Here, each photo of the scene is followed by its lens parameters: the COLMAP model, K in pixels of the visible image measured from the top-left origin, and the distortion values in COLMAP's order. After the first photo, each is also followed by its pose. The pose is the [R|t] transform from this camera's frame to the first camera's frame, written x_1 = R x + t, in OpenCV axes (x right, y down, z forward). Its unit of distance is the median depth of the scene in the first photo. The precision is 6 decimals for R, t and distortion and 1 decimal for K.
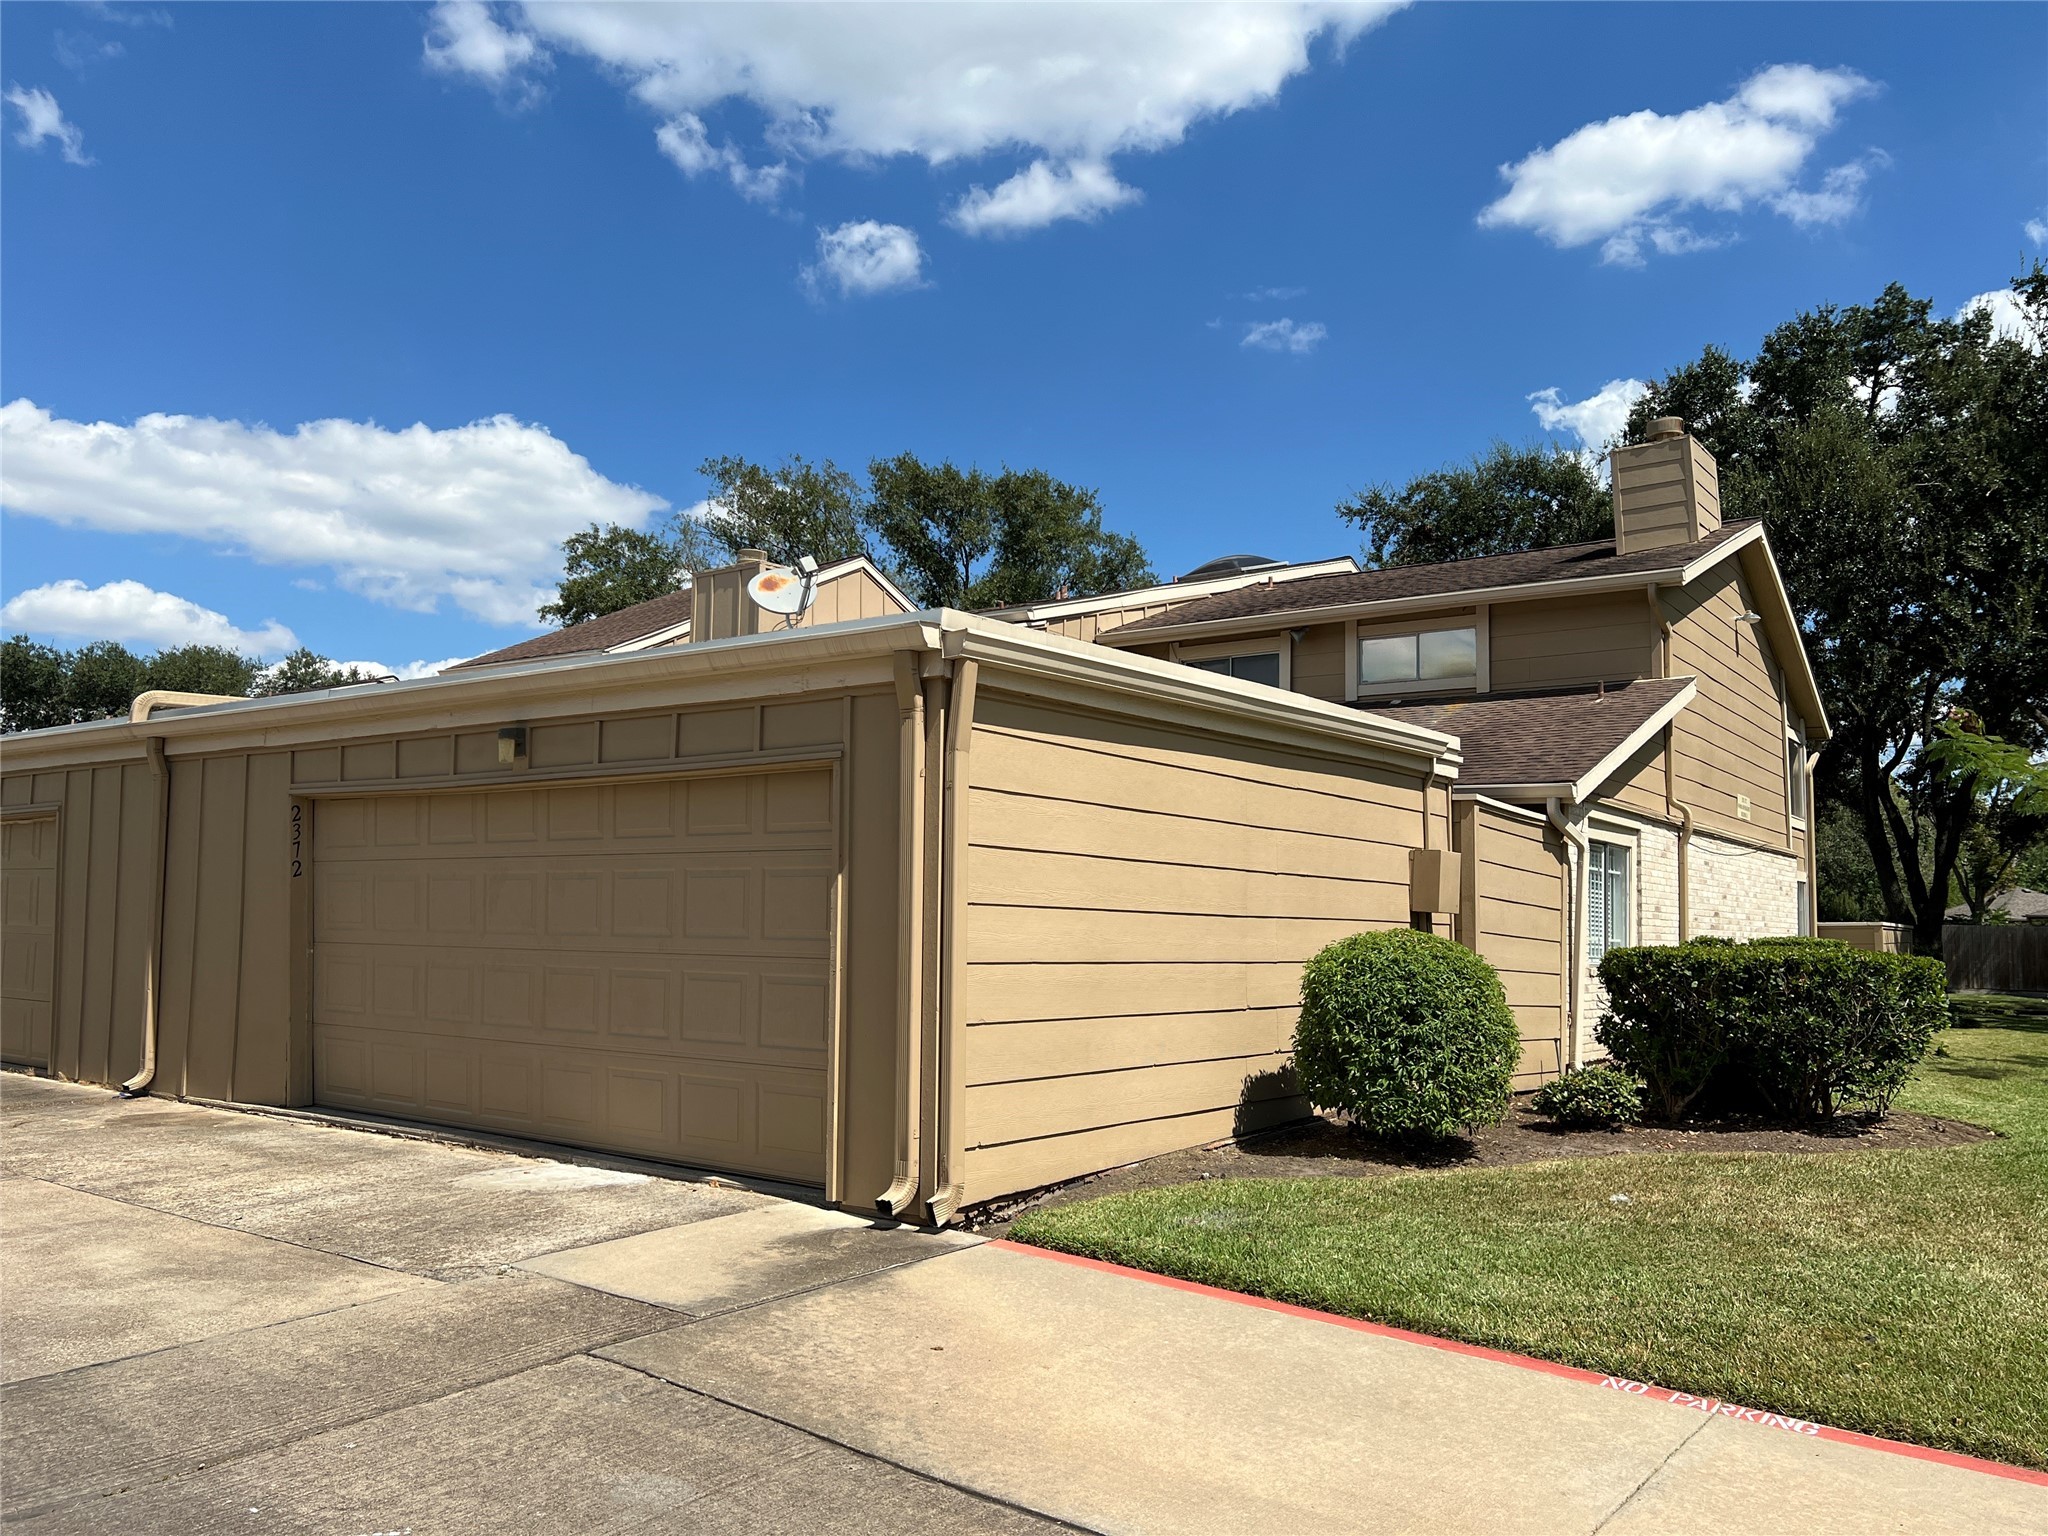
lens RADIAL K [[1545.8, 0, 1025.8], [0, 1545.8, 754.4], [0, 0, 1]] dist [0.064579, -0.090872]
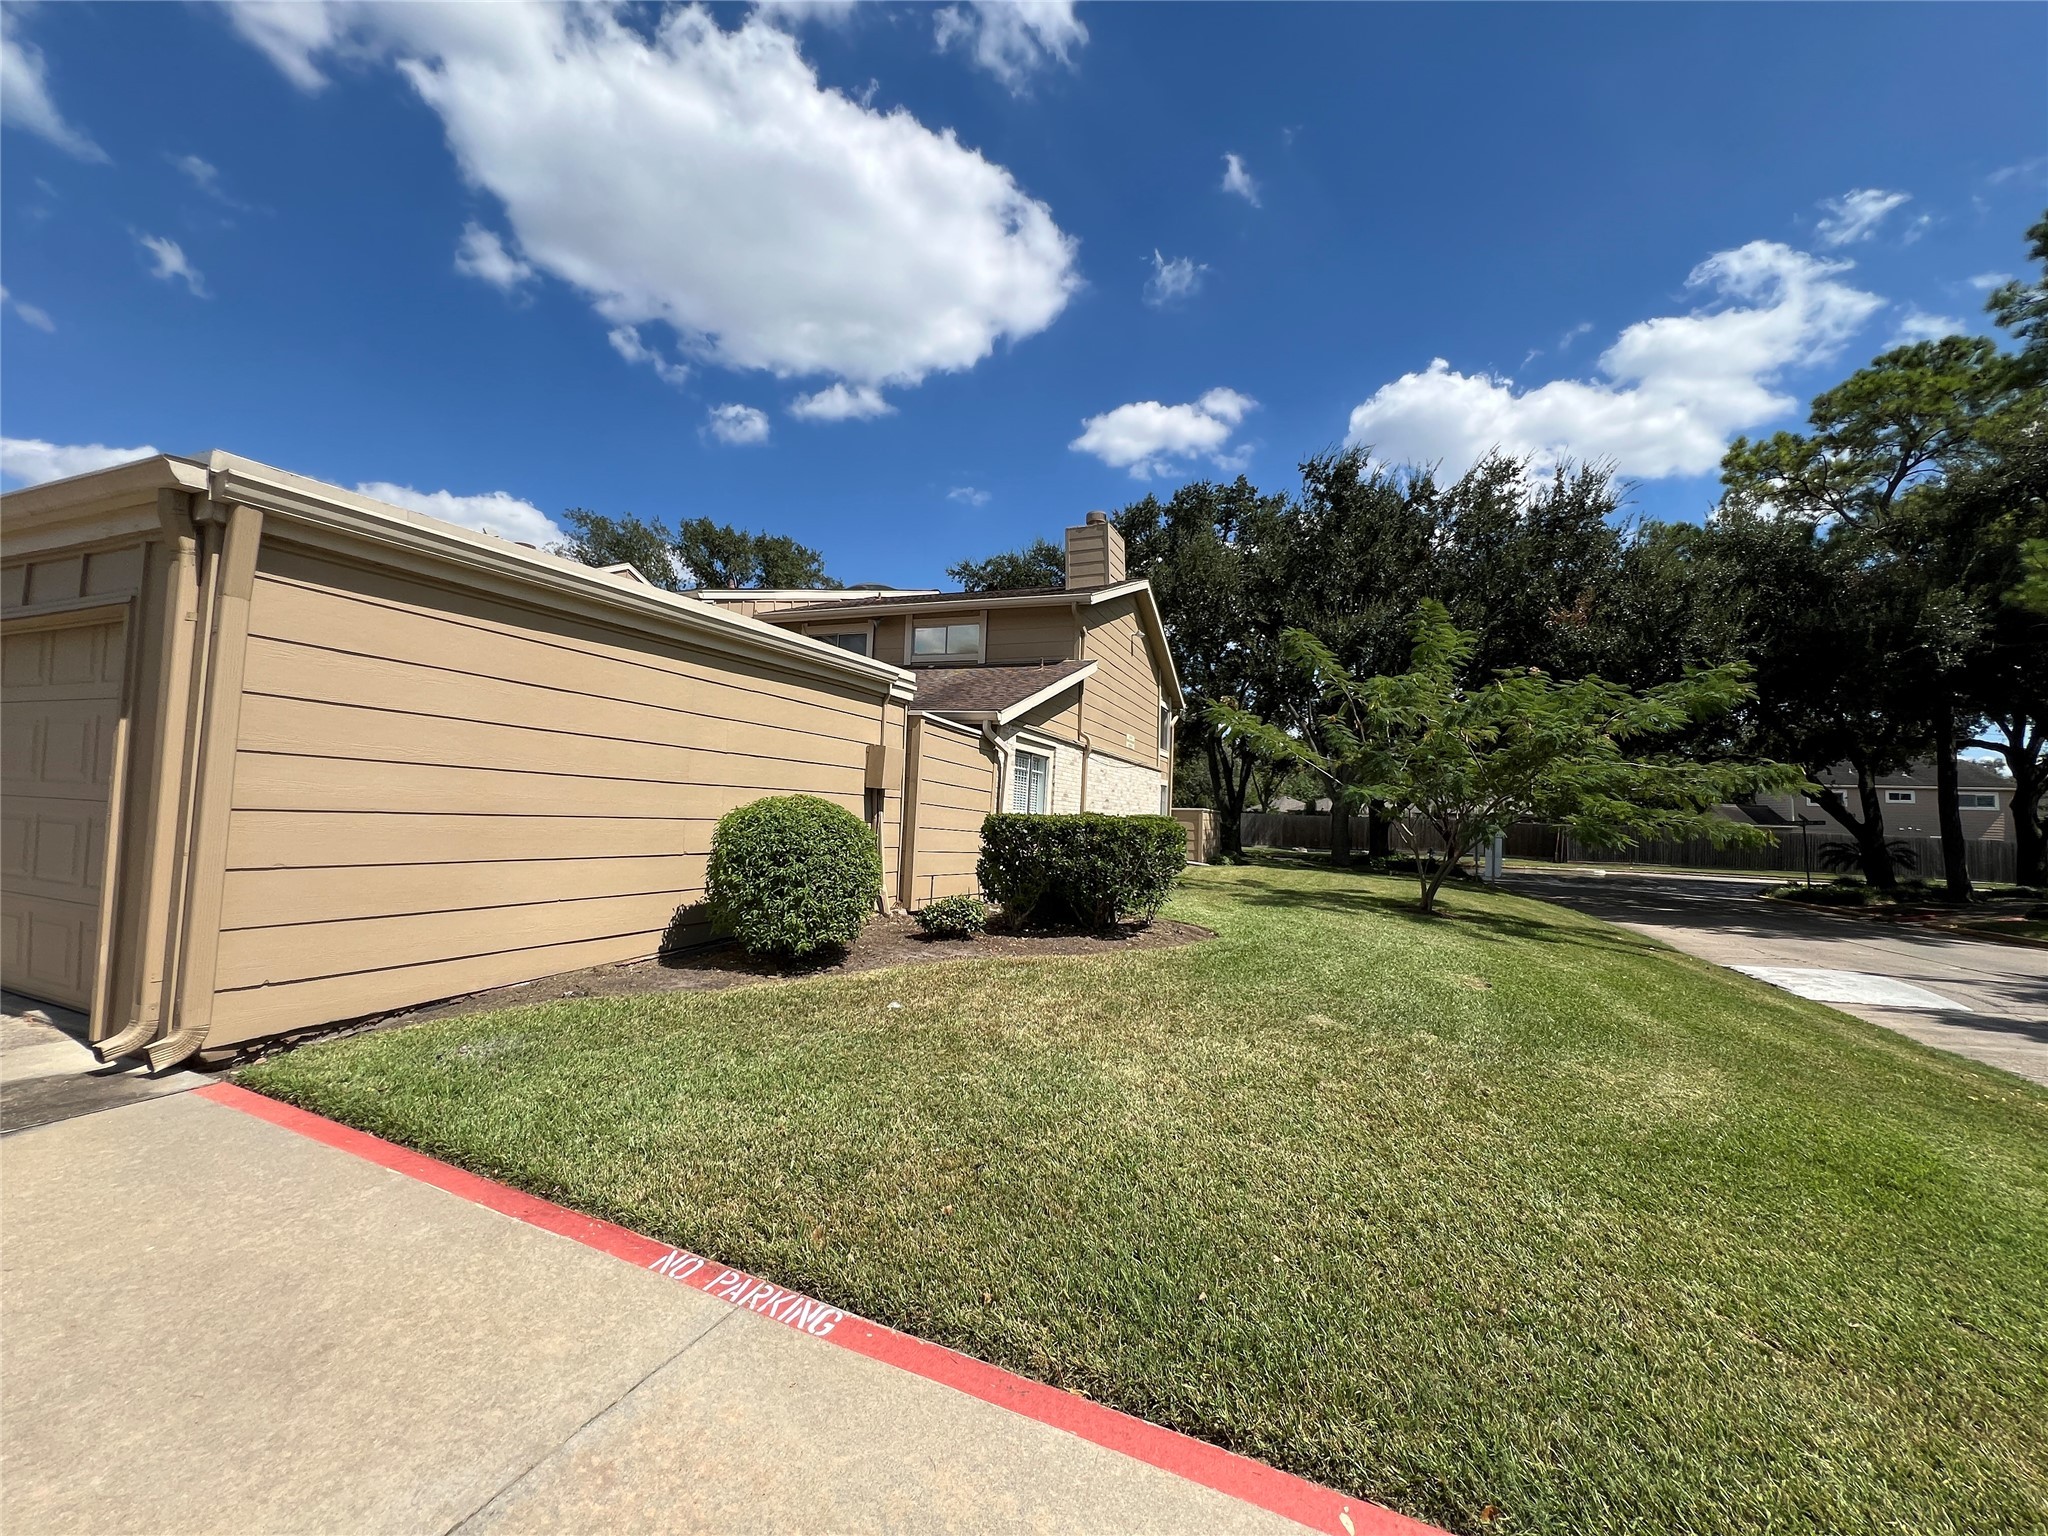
lens RADIAL K [[822.1, 0, 1021.9], [0, 822.1, 763.9], [0, 0, 1]] dist [-0.001139, 0.000101]
pose [[0.968985, 0.035557, 0.244550, 0.125795], [-0.049208, 0.997539, 0.049937, 0.020773], [-0.242172, -0.060422, 0.968350, 0.138872]]
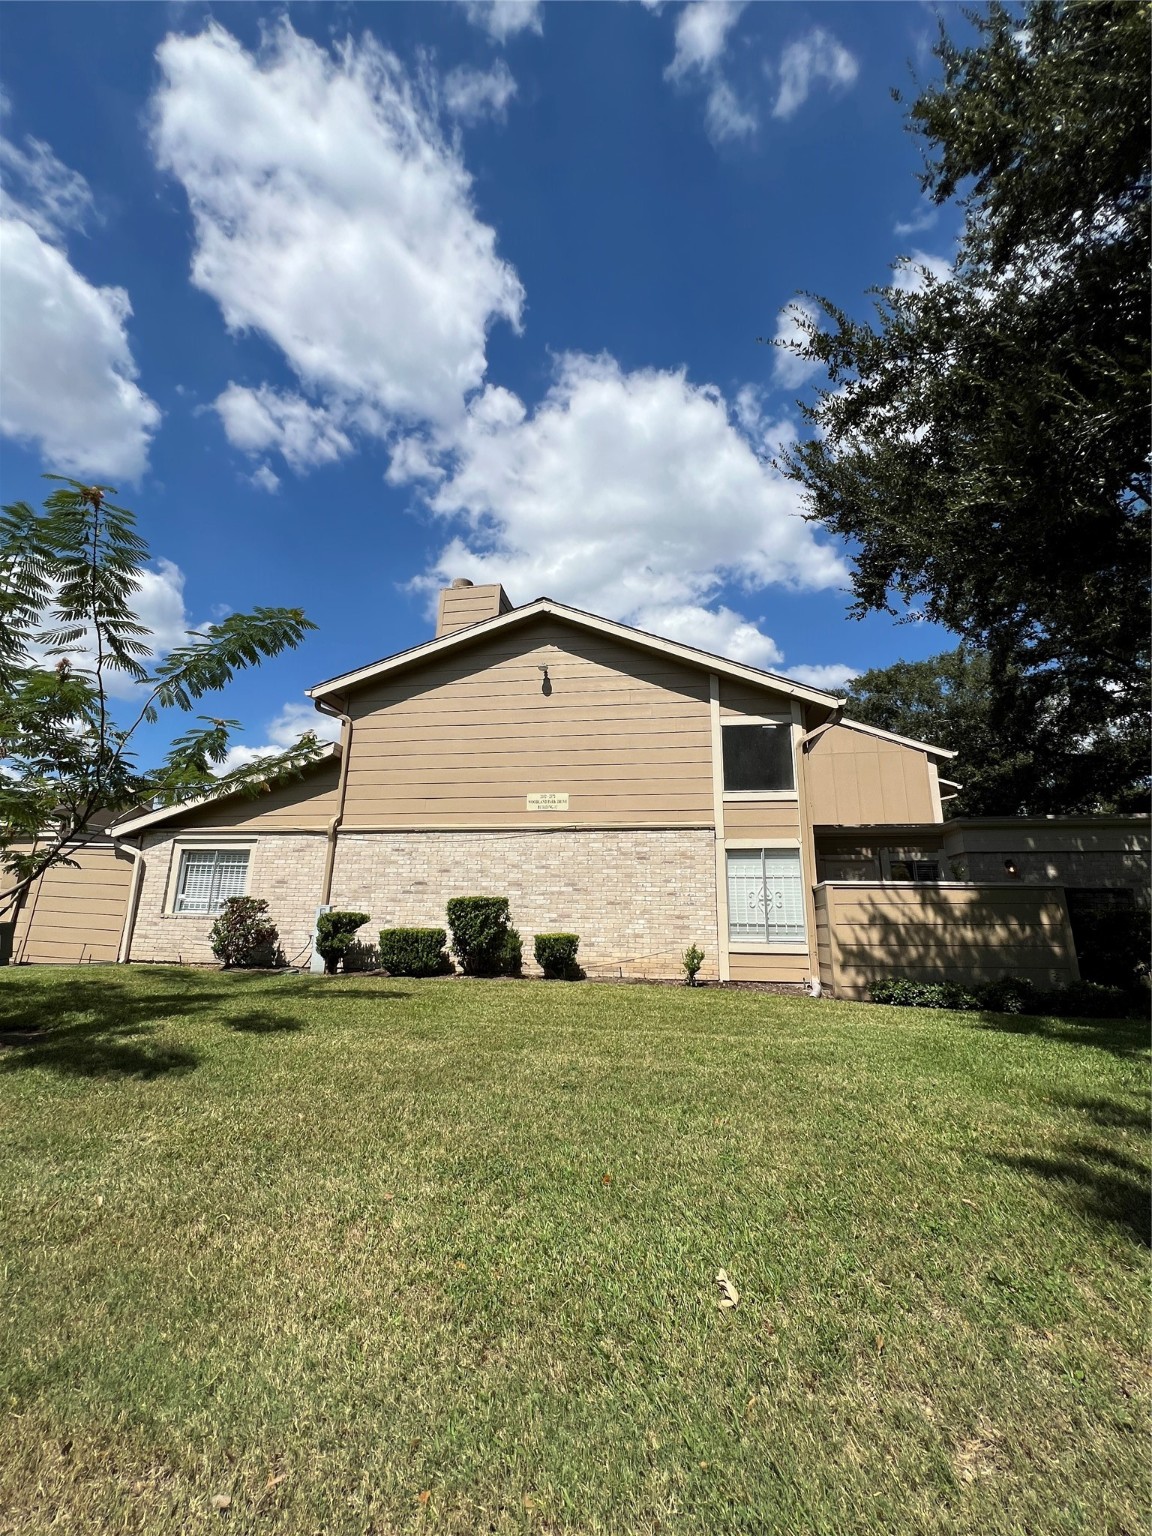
lens RADIAL K [[616.6, 0, 581.1], [0, 616.6, 764.5], [0, 0, 1]] dist [-0.001139, 0.000101]
pose [[0.430370, -0.233472, -0.871936, 1.039204], [0.091417, 0.972278, -0.215219, 0.131790], [0.898011, 0.012914, 0.439782, 0.876622]]
